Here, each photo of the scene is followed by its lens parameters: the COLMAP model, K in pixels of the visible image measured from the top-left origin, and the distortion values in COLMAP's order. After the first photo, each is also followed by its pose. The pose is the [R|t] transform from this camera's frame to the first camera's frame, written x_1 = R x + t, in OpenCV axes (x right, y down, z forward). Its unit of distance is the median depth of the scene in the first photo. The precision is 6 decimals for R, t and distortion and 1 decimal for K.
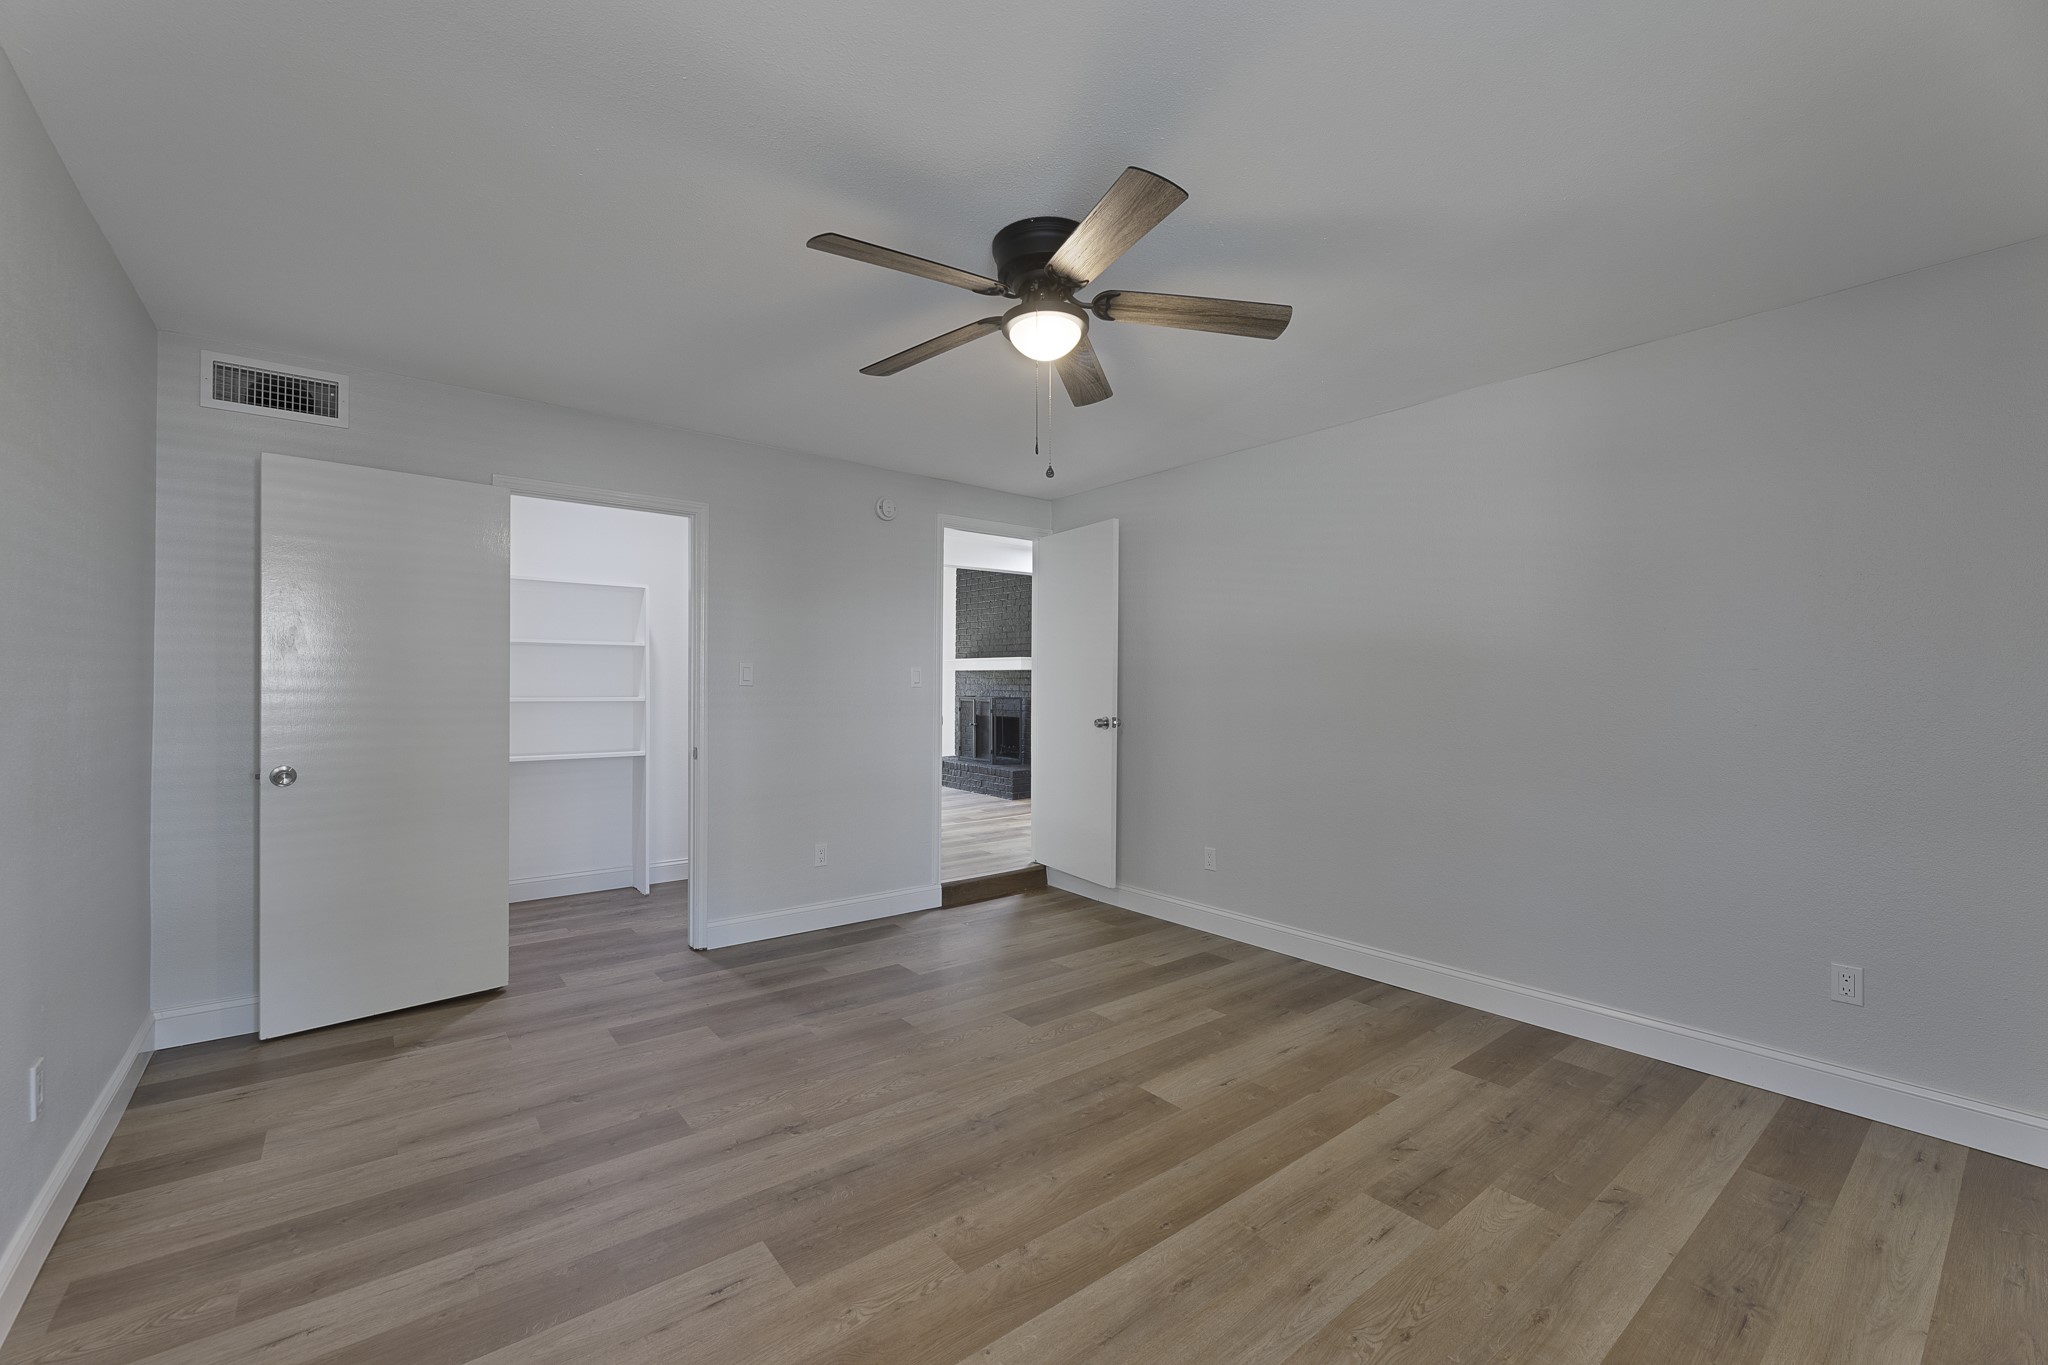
lens RADIAL K [[829.8, 0, 1009.3], [0, 829.8, 689.0], [0, 0, 1]] dist [-0.002173, -0.000214]
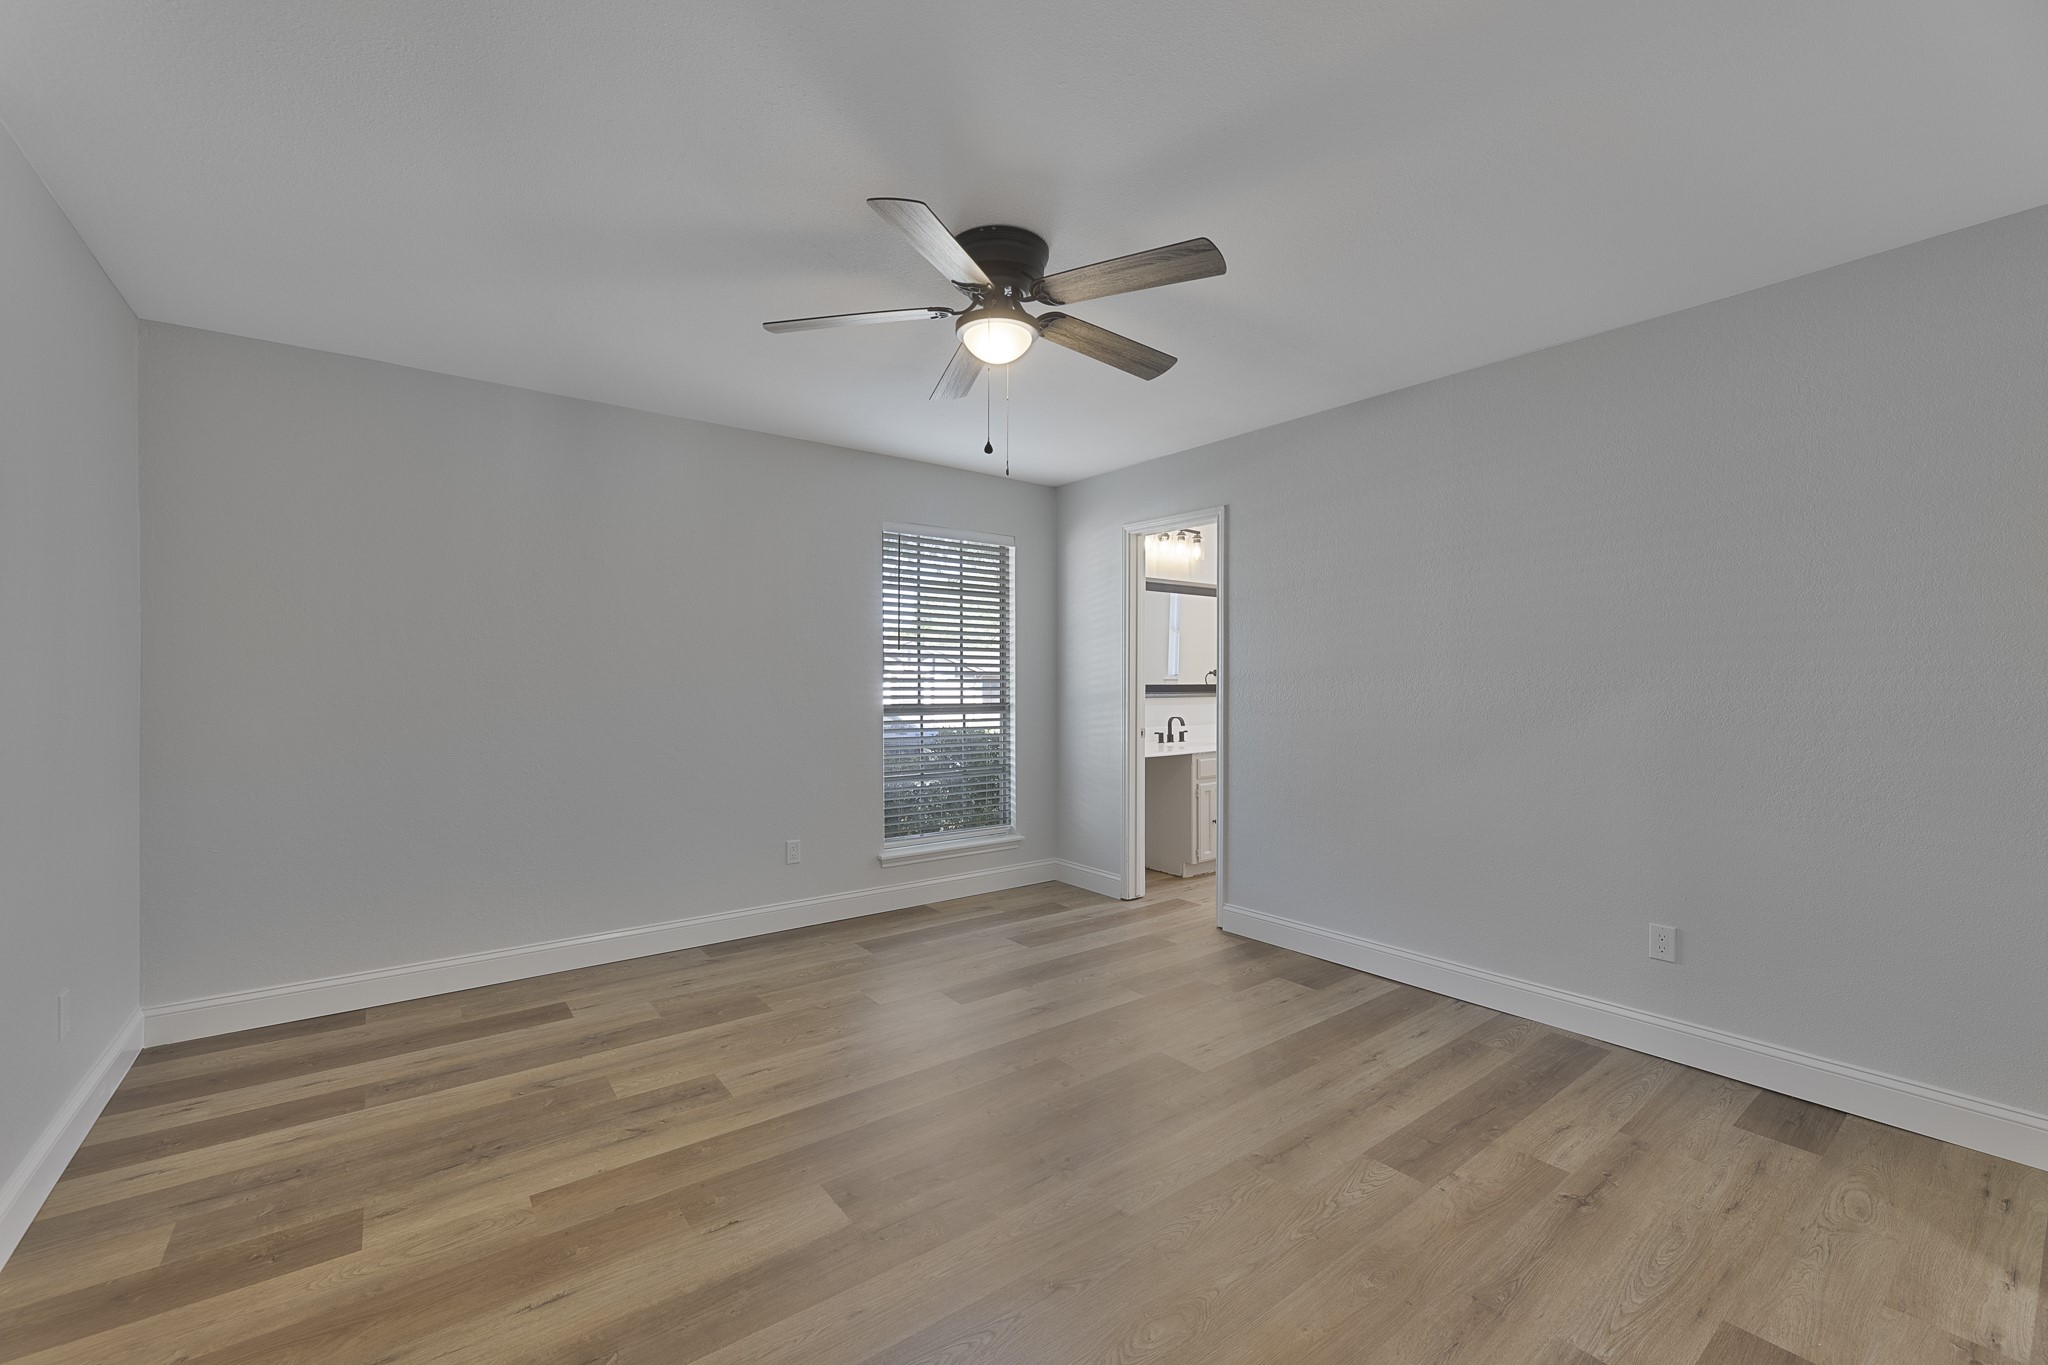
lens RADIAL K [[829.8, 0, 1019.5], [0, 829.8, 678.3], [0, 0, 1]] dist [-0.002173, -0.000214]
pose [[-0.999970, -0.005937, 0.005006, 0.008140], [-0.005922, 0.999977, 0.003155, -0.003845], [-0.005025, 0.003125, -0.999982, 1.879592]]
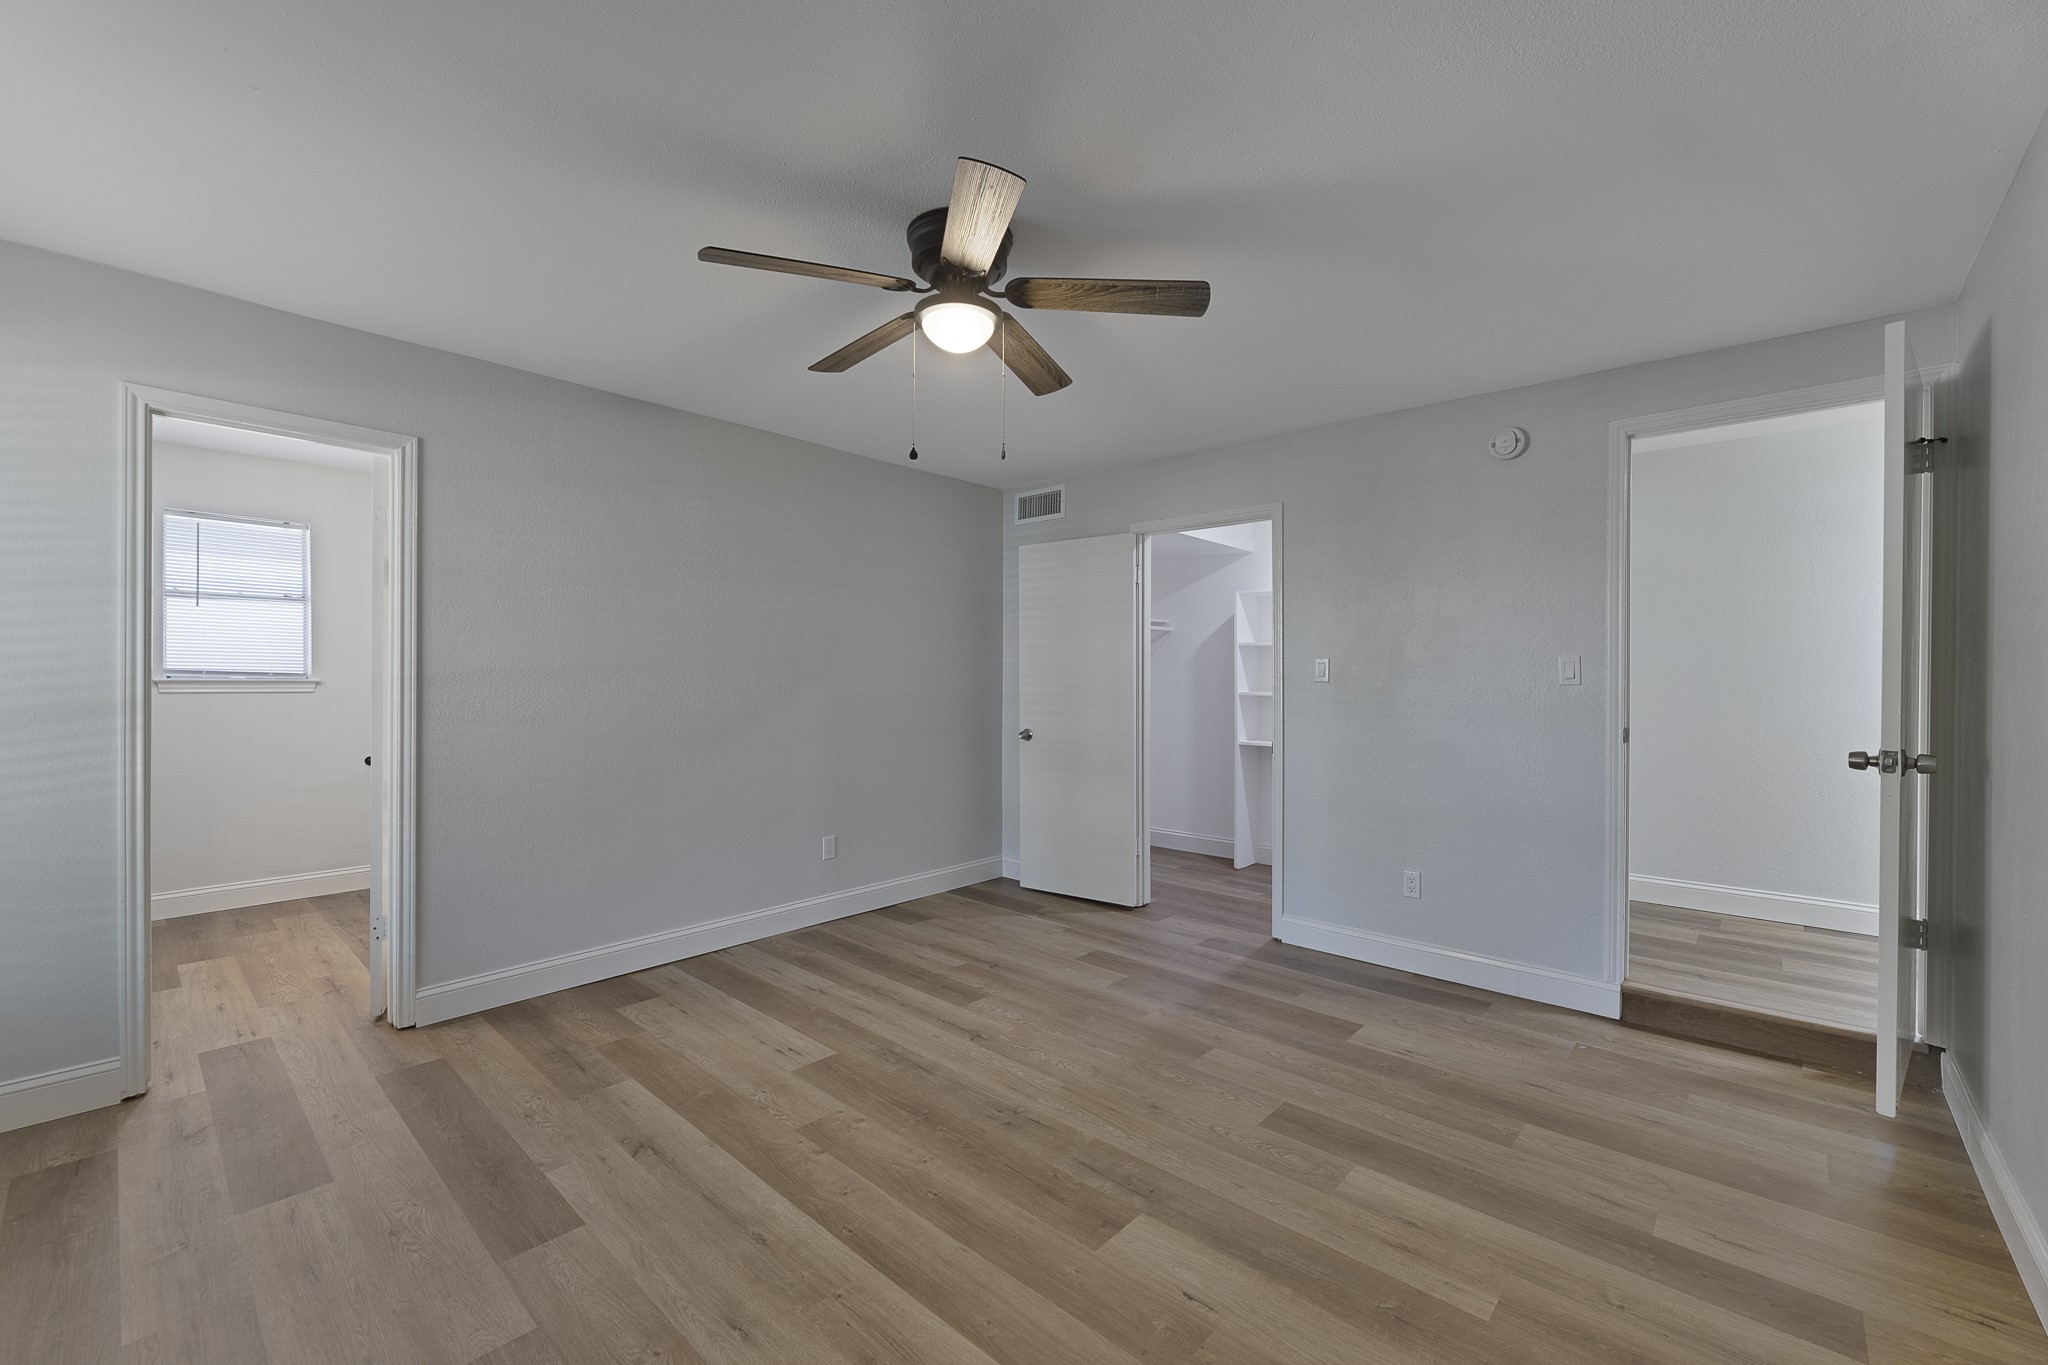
lens RADIAL K [[829.8, 0, 1005.0], [0, 829.8, 678.2], [0, 0, 1]] dist [-0.002173, -0.000214]
pose [[0.160870, -0.005204, -0.986962, 0.952632], [-0.006541, 0.999959, -0.006339, 0.002183], [0.986954, 0.007475, 0.160830, 0.821726]]
